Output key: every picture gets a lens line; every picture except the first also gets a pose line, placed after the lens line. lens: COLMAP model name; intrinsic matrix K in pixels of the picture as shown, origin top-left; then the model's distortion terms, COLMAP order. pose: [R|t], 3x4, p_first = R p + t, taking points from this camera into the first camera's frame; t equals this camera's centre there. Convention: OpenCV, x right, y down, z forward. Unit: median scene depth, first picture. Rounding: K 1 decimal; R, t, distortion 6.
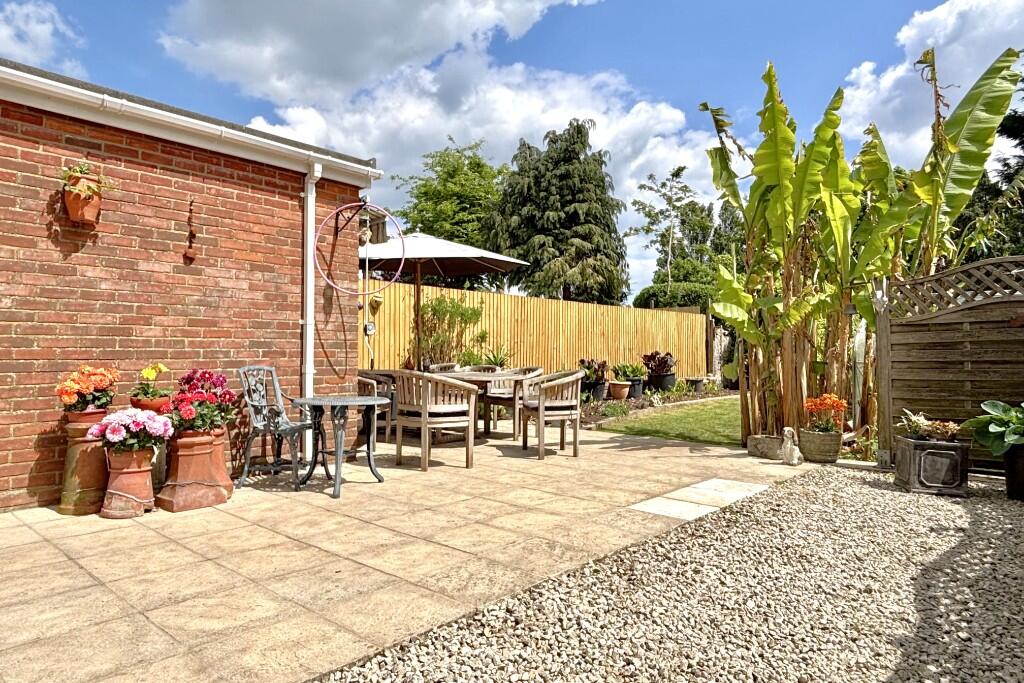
lens RADIAL K [[623.5, 0, 517.3], [0, 623.5, 338.3], [0, 0, 1]] dist [-0.005549, -0.000955]
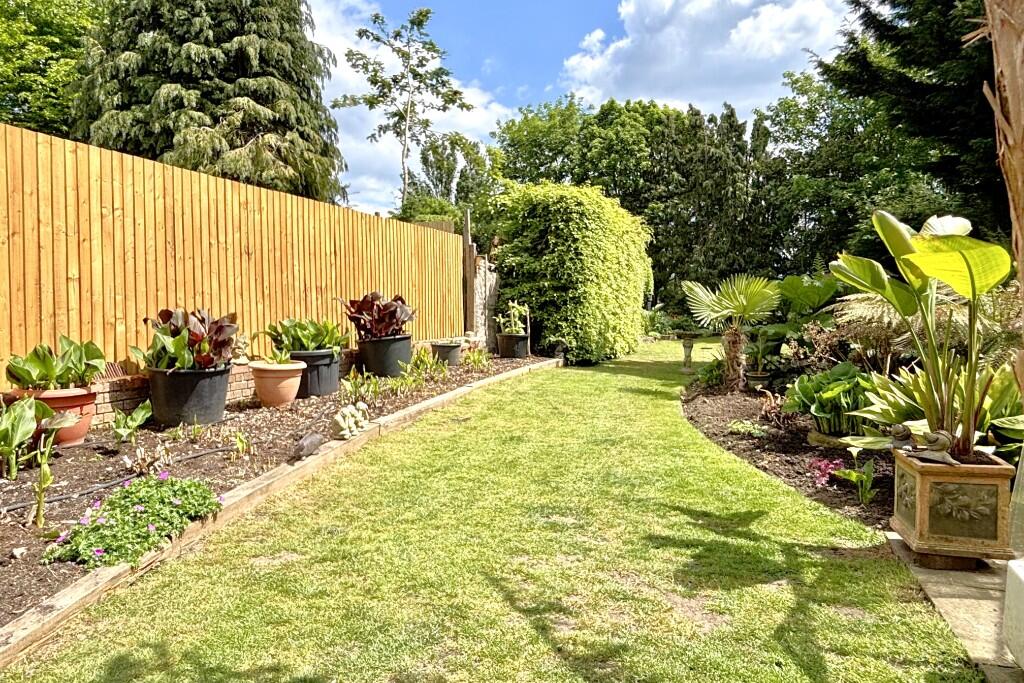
lens RADIAL K [[623.5, 0, 514.3], [0, 623.5, 335.7], [0, 0, 1]] dist [-0.005549, -0.000955]
pose [[0.923852, -0.022614, 0.382082, 0.099655], [-0.006532, 0.997176, 0.074812, 0.012452], [-0.382695, -0.071611, 0.921095, 0.362555]]
